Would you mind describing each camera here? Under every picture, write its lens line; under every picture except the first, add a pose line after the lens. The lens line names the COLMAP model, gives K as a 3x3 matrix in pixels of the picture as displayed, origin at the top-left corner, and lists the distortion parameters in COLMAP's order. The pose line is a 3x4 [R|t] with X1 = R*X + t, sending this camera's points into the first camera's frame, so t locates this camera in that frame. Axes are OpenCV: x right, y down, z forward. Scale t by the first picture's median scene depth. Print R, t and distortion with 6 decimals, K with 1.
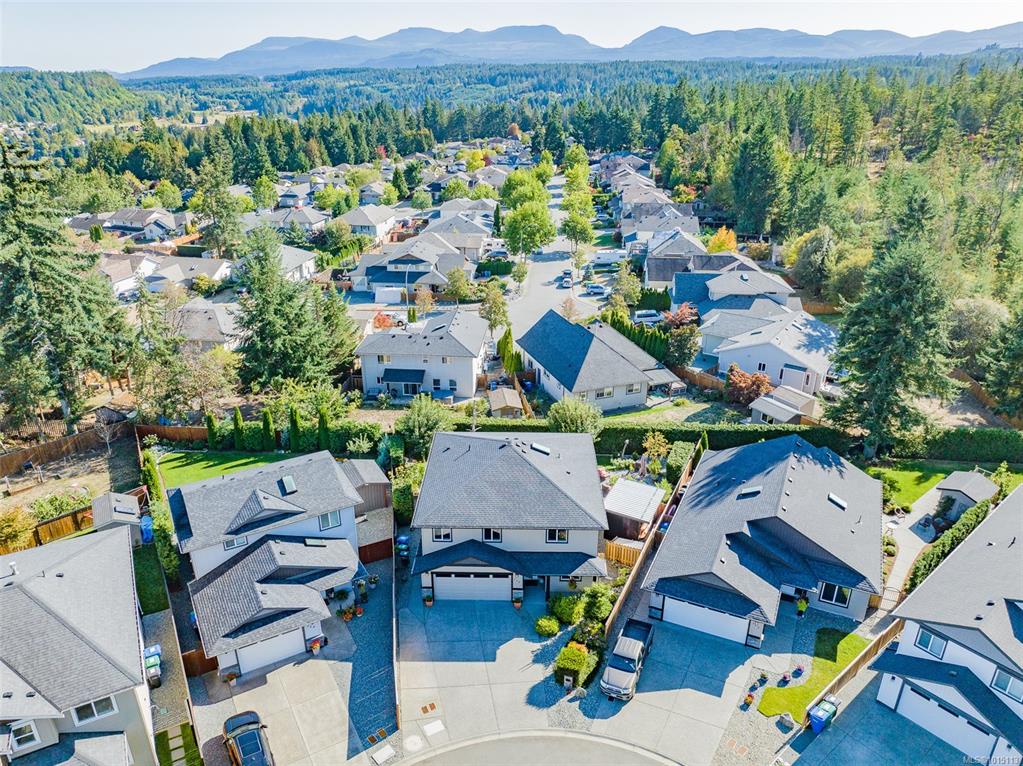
lens RADIAL K [[726.6, 0, 511.5], [0, 726.6, 383.0], [0, 0, 1]] dist [-0.002409, -0.000859]
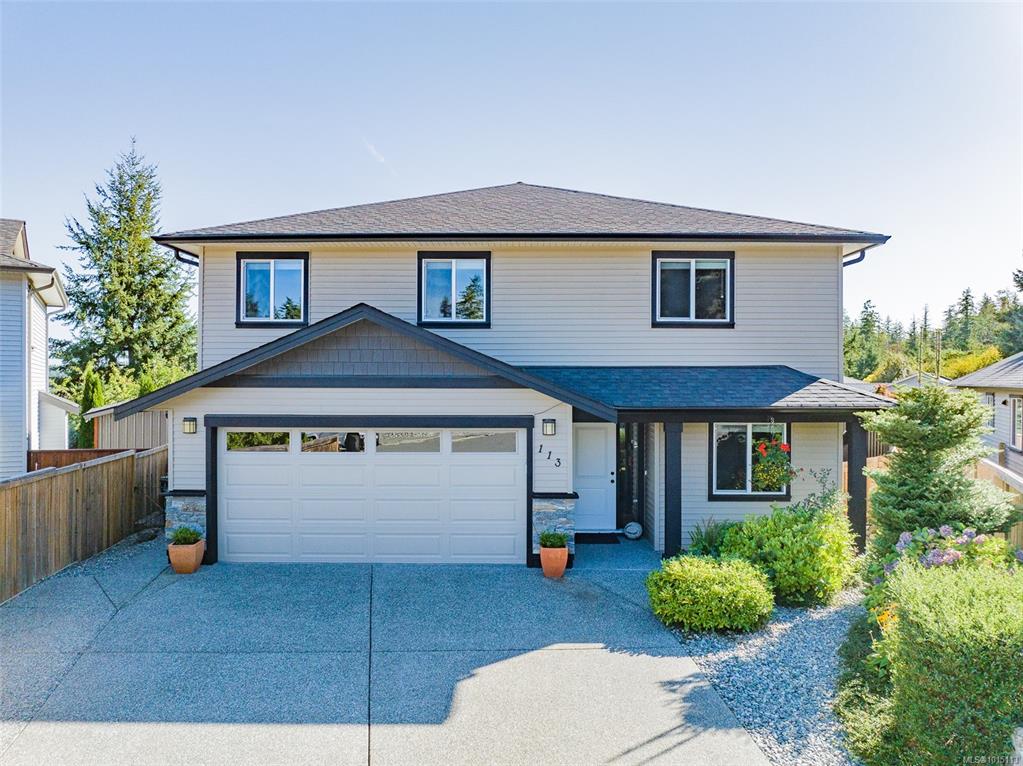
lens RADIAL K [[726.6, 0, 511.5], [0, 726.6, 383.0], [0, 0, 1]] dist [-0.002409, -0.000859]
pose [[0.999983, 0.000068, 0.005871, -0.007755], [0.002231, 0.920562, -0.390590, 0.377572], [-0.005431, 0.390596, 0.920546, 0.832807]]
